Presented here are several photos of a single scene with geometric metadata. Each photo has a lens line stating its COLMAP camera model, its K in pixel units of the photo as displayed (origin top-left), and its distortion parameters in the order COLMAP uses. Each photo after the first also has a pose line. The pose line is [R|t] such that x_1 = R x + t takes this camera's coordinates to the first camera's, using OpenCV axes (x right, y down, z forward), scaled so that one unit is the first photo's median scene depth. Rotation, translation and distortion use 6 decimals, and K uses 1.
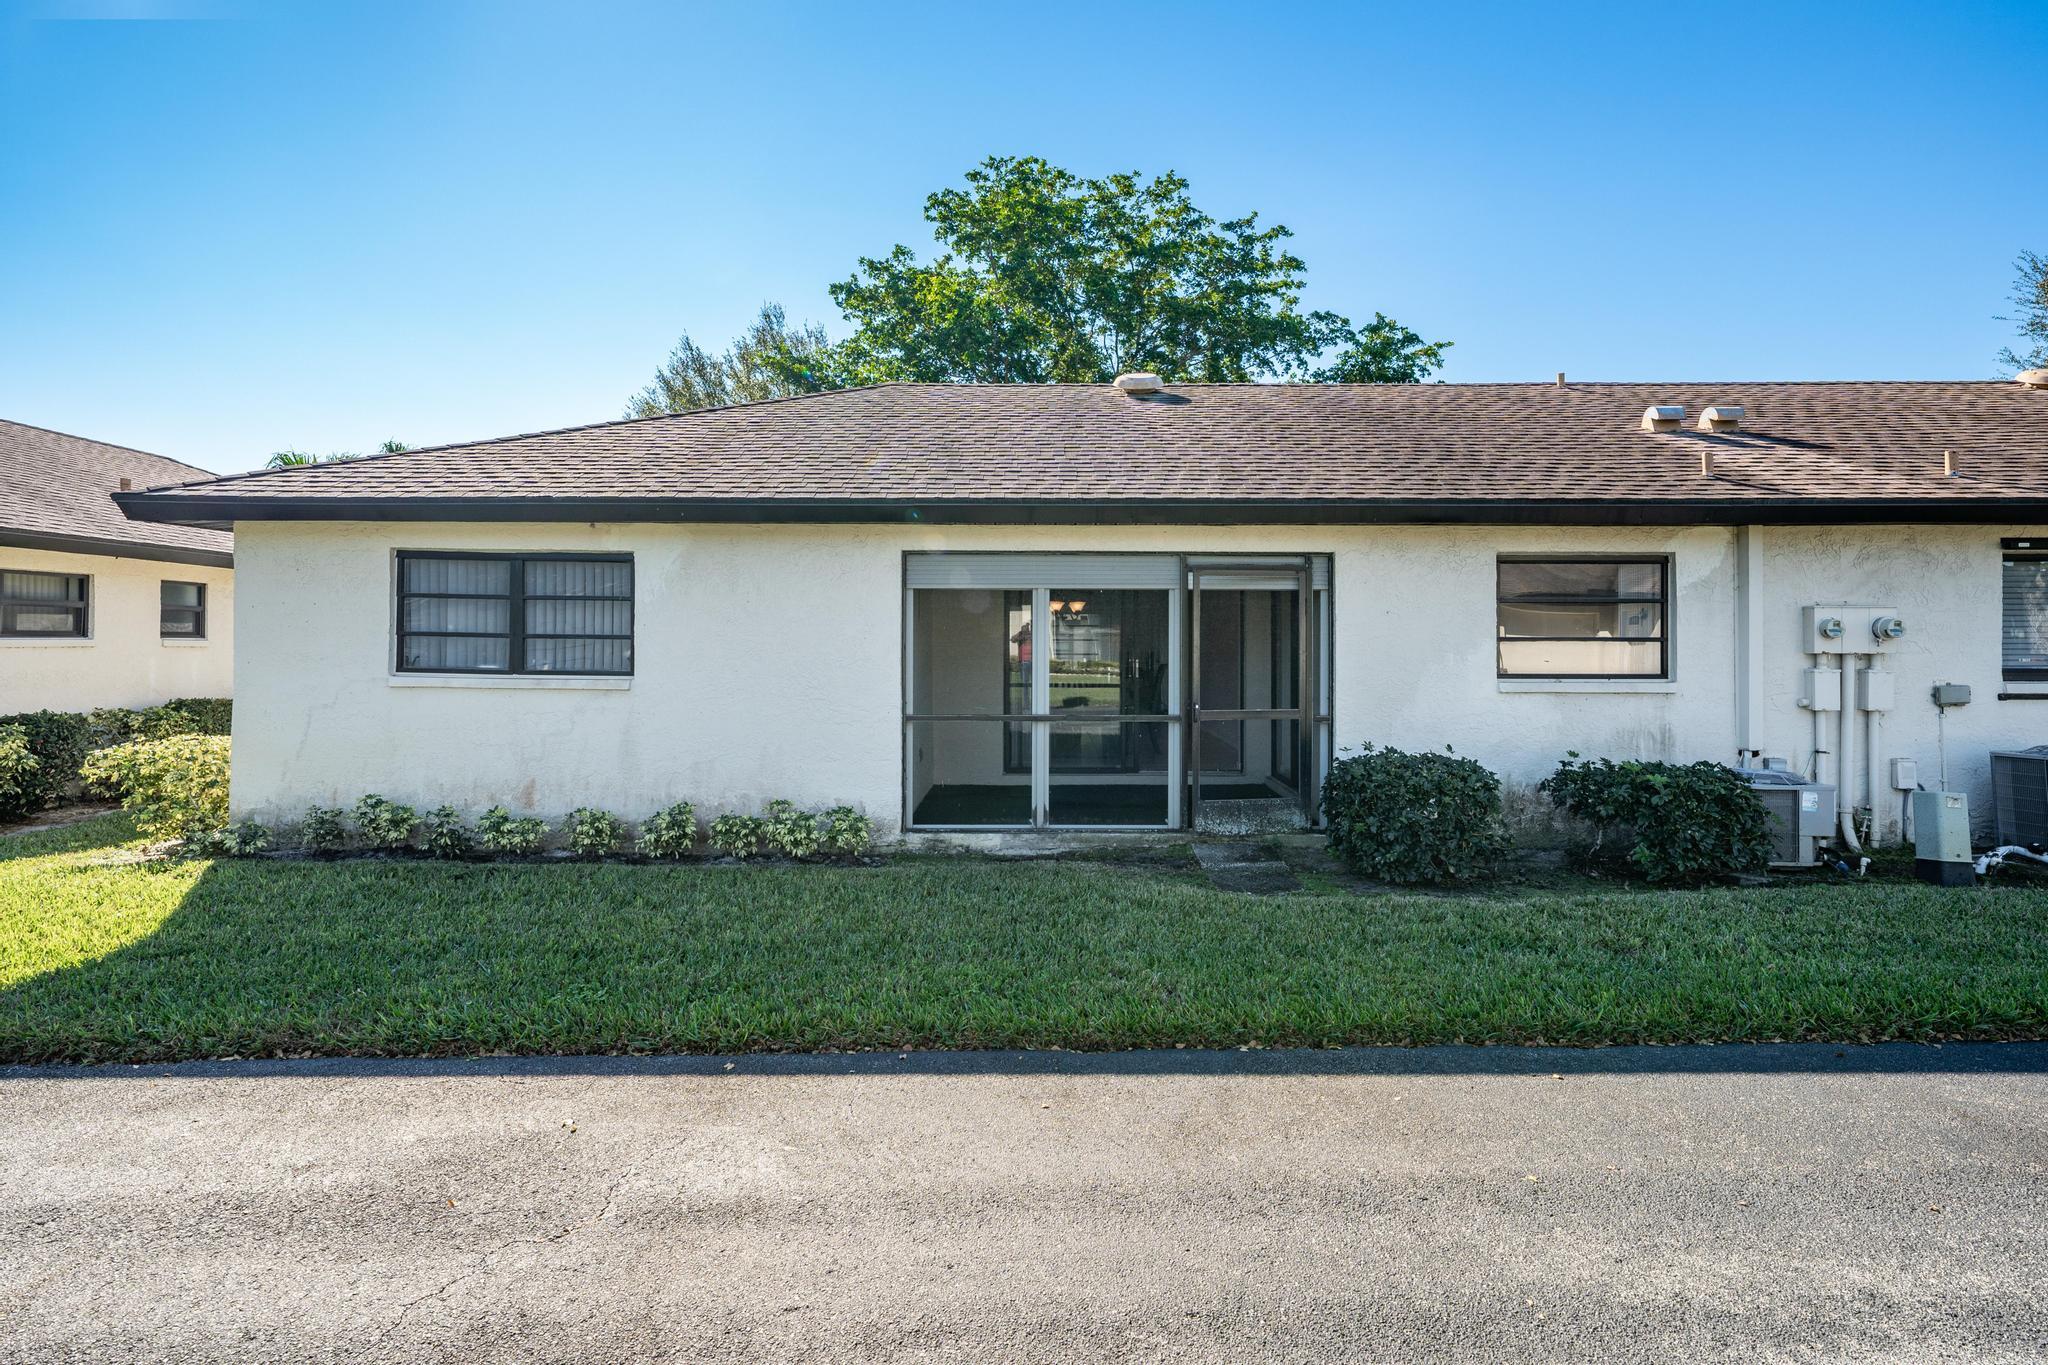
lens RADIAL K [[974.0, 0, 1019.0], [0, 974.0, 648.6], [0, 0, 1]] dist [0.003852, 0.000928]
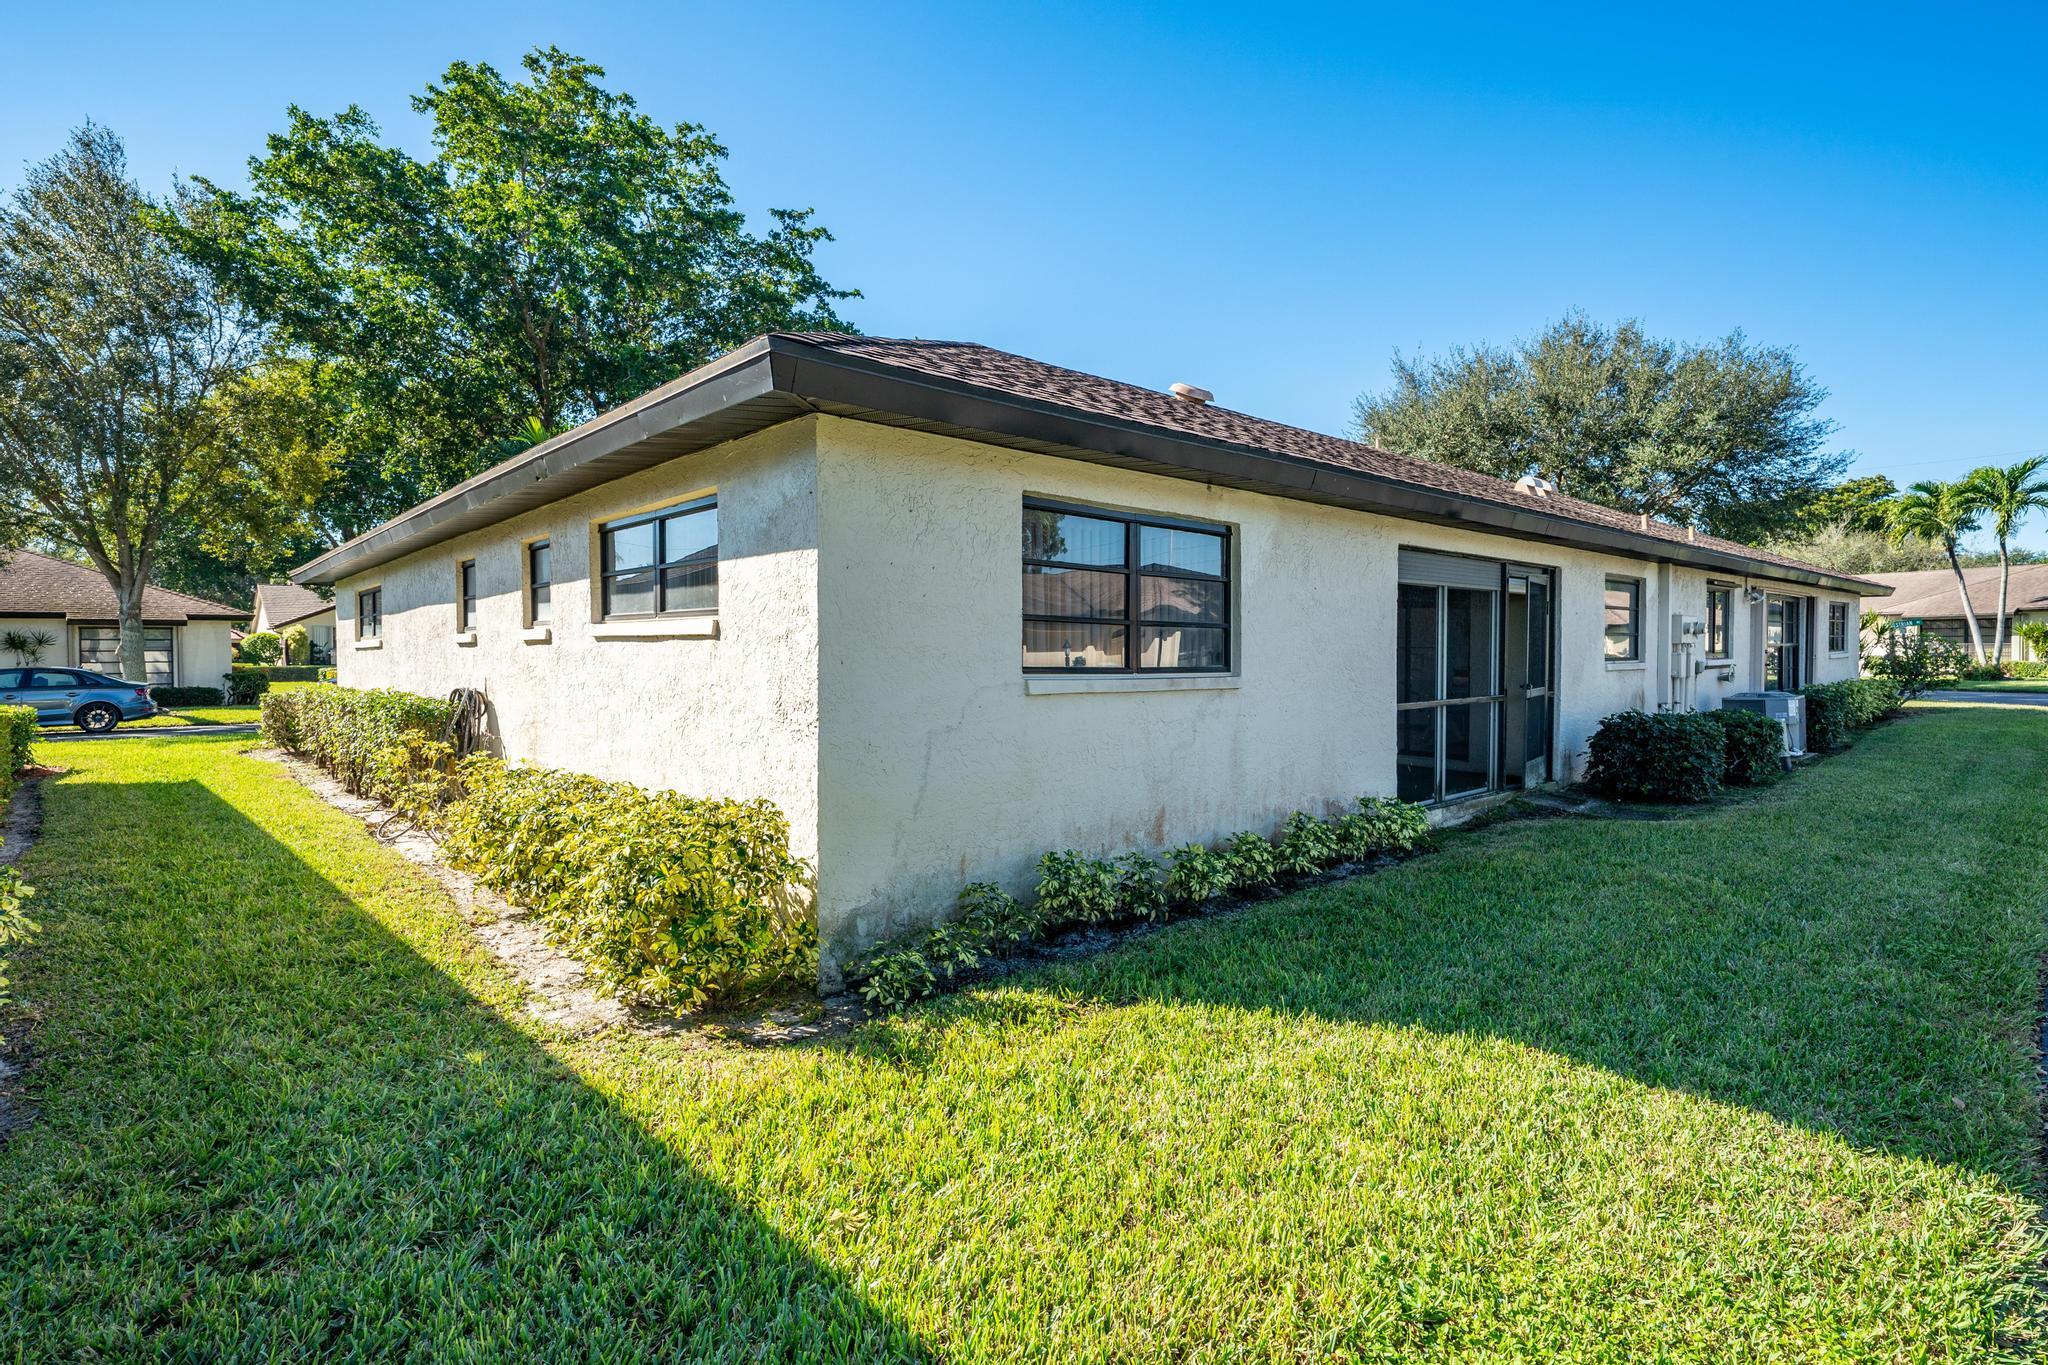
lens RADIAL K [[980.7, 0, 1024.0], [0, 980.7, 682.5], [0, 0, 1]] dist [-0.004205, -0.000084]
pose [[0.744453, -0.028113, 0.667083, -1.100087], [0.011999, 0.999515, 0.028732, 0.010748], [-0.667567, -0.013385, 0.744429, 0.490793]]
